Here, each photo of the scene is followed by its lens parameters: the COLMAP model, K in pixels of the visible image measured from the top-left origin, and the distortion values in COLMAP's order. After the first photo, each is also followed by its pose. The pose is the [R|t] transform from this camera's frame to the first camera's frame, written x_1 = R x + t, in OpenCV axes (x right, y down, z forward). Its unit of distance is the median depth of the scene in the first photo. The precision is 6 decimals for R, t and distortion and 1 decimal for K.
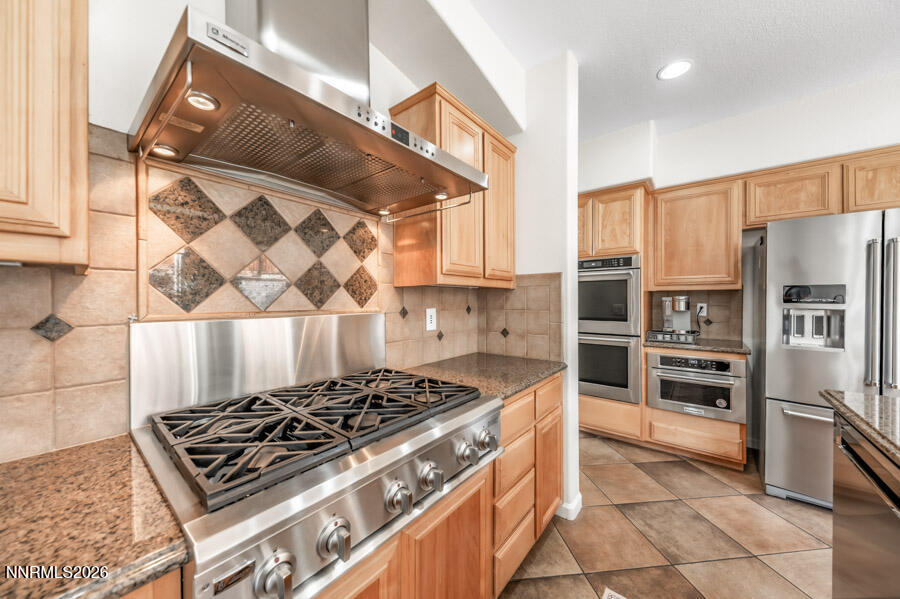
lens RADIAL K [[312.7, 0, 452.0], [0, 312.7, 298.9], [0, 0, 1]] dist [-0.006829, -0.000175]
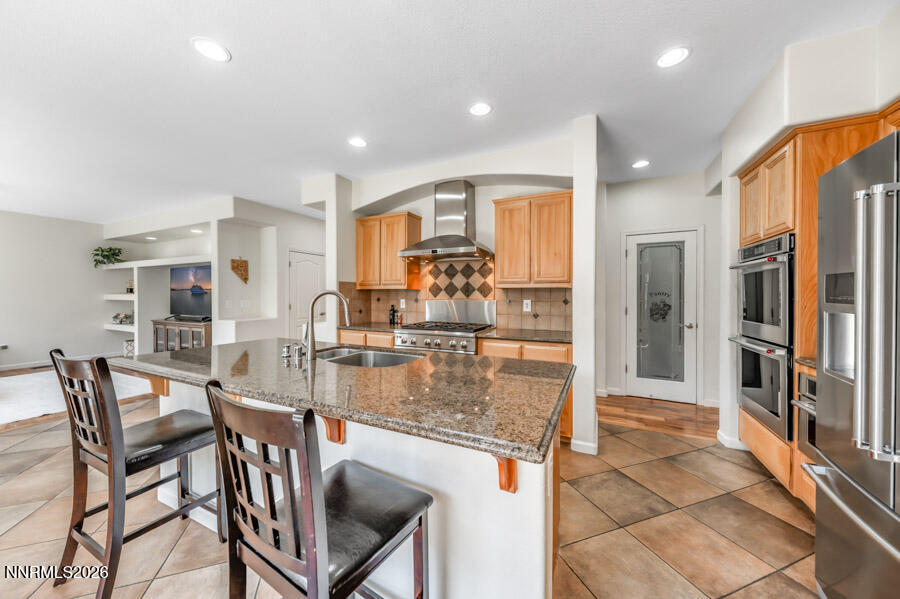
lens RADIAL K [[312.7, 0, 448.4], [0, 312.7, 297.4], [0, 0, 1]] dist [-0.006829, -0.000175]
pose [[0.235065, 0.006908, -0.971955, 1.603226], [-0.000180, 0.999975, 0.007064, 0.003468], [0.971980, -0.001486, 0.235060, 0.115774]]
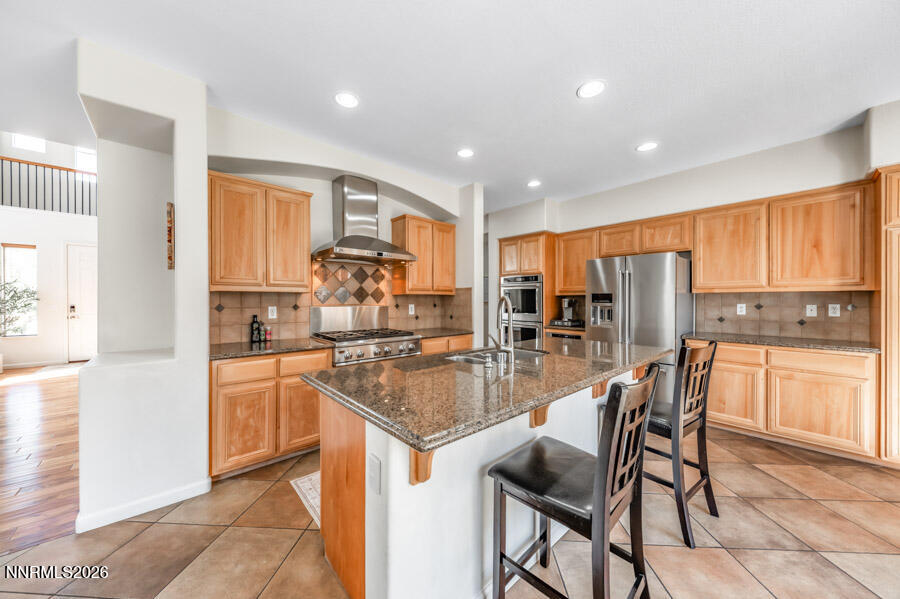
lens RADIAL K [[312.7, 0, 454.9], [0, 312.7, 300.1], [0, 0, 1]] dist [-0.006829, -0.000175]
pose [[0.990930, 0.000849, -0.134377, 0.517577], [-0.000885, 1.000000, -0.000208, 0.000515], [0.134376, 0.000325, 0.990930, -1.097473]]
